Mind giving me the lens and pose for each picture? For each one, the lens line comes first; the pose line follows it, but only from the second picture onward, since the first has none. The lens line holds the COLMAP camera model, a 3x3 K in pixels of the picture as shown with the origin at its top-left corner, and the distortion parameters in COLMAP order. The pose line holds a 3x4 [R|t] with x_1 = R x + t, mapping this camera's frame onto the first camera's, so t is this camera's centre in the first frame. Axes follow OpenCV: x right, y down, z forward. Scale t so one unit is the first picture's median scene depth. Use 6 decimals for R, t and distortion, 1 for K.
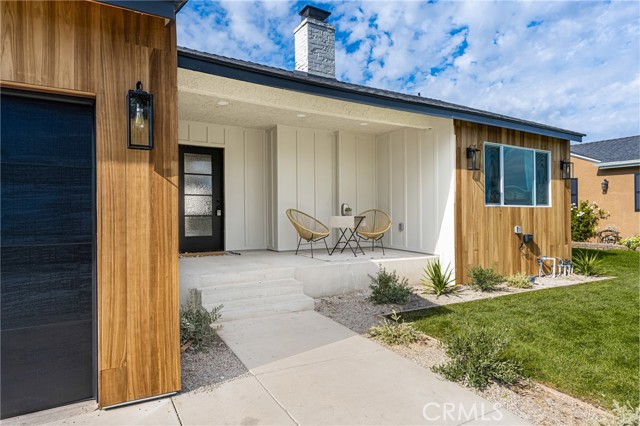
lens RADIAL K [[378.3, 0, 319.5], [0, 378.3, 218.6], [0, 0, 1]] dist [0.009327, 0.002181]
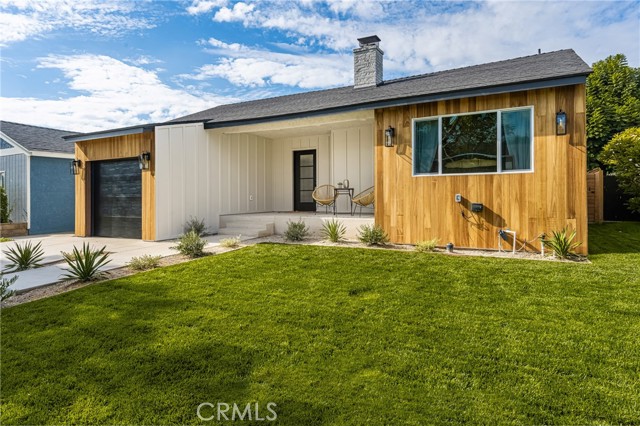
lens RADIAL K [[370.1, 0, 335.3], [0, 370.1, 196.4], [0, 0, 1]] dist [0.023925, 0.000403]
pose [[0.543488, -0.007180, -0.839386, 1.245276], [-0.000845, 0.999958, -0.009100, 0.036596], [0.839416, 0.005655, 0.543460, 0.221321]]
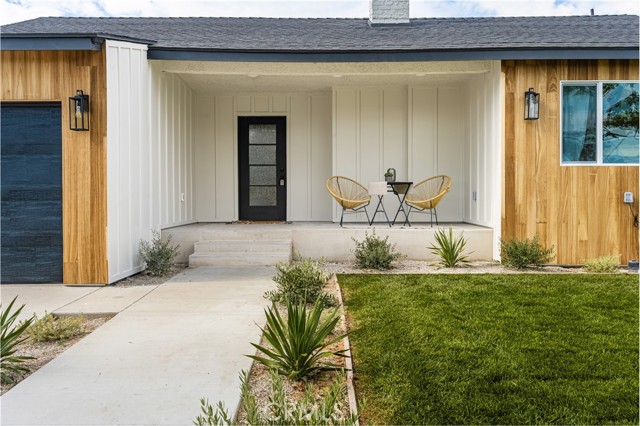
lens RADIAL K [[543.9, 0, 319.1], [0, 543.9, 212.1], [0, 0, 1]] dist [0.026419, -0.010204]
pose [[0.867861, 0.007572, -0.496750, 0.569452], [-0.002538, 0.999938, 0.010808, 0.050457], [0.496801, -0.008119, 0.867826, -0.193785]]
